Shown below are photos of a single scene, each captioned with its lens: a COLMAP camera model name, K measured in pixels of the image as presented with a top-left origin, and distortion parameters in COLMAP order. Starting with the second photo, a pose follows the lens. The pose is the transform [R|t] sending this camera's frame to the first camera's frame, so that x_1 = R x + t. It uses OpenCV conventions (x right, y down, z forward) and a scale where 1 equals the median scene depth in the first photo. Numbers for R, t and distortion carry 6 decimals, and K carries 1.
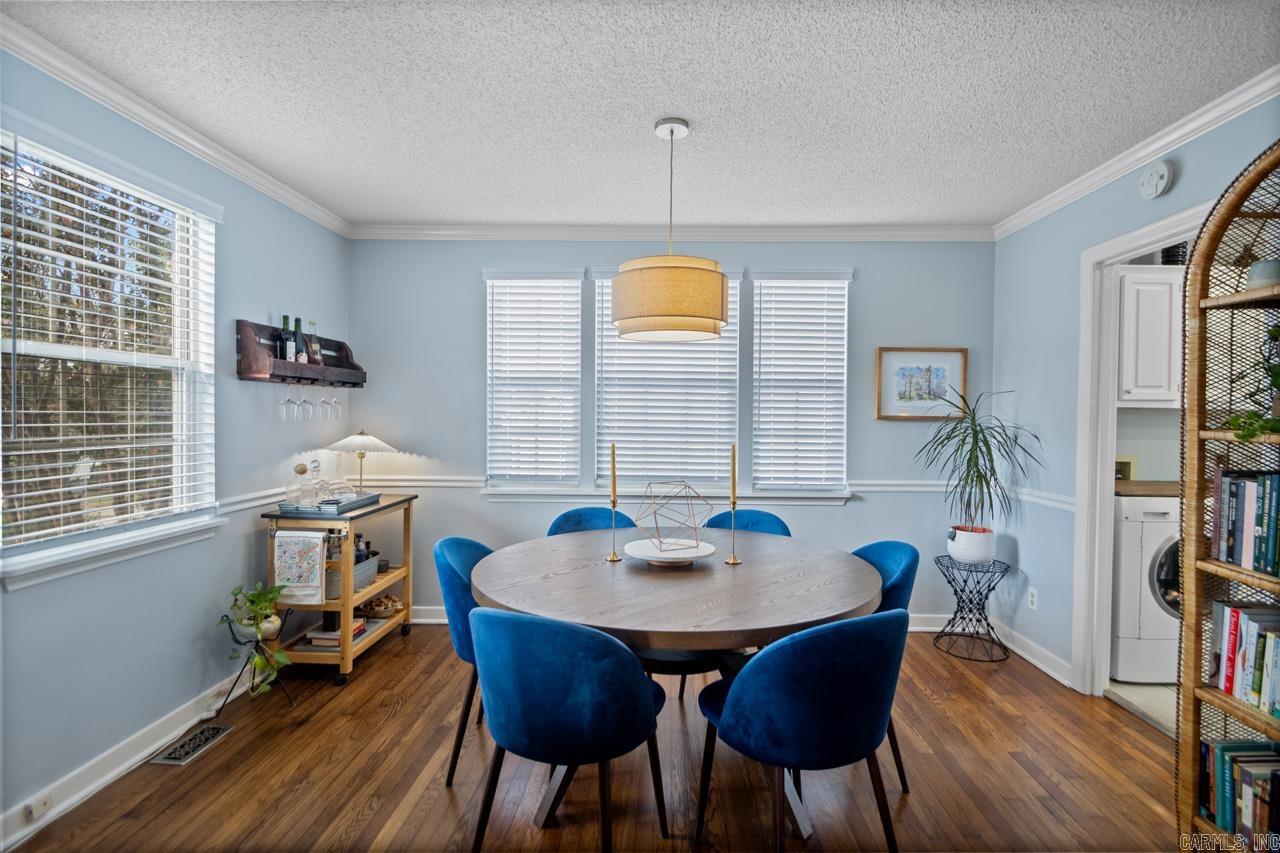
lens RADIAL K [[594.8, 0, 650.7], [0, 594.8, 423.0], [0, 0, 1]] dist [0.011566, -0.014893]
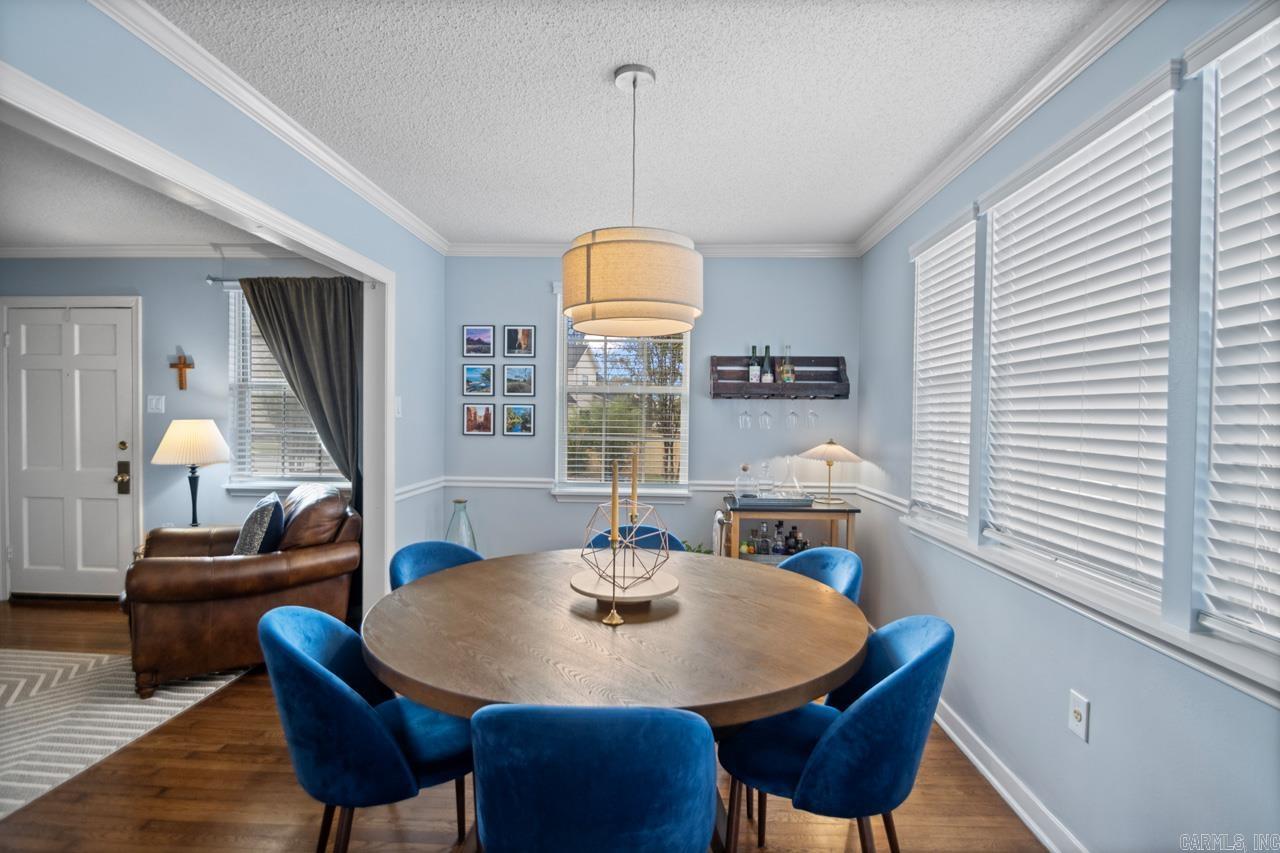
lens RADIAL K [[613.2, 0, 646.1], [0, 613.2, 422.9], [0, 0, 1]] dist [0.014809, -0.015907]
pose [[-0.028253, -0.000154, -0.999601, 0.670308], [-0.022578, 0.999745, 0.000484, -0.011556], [0.999346, 0.022583, -0.028249, 0.780191]]
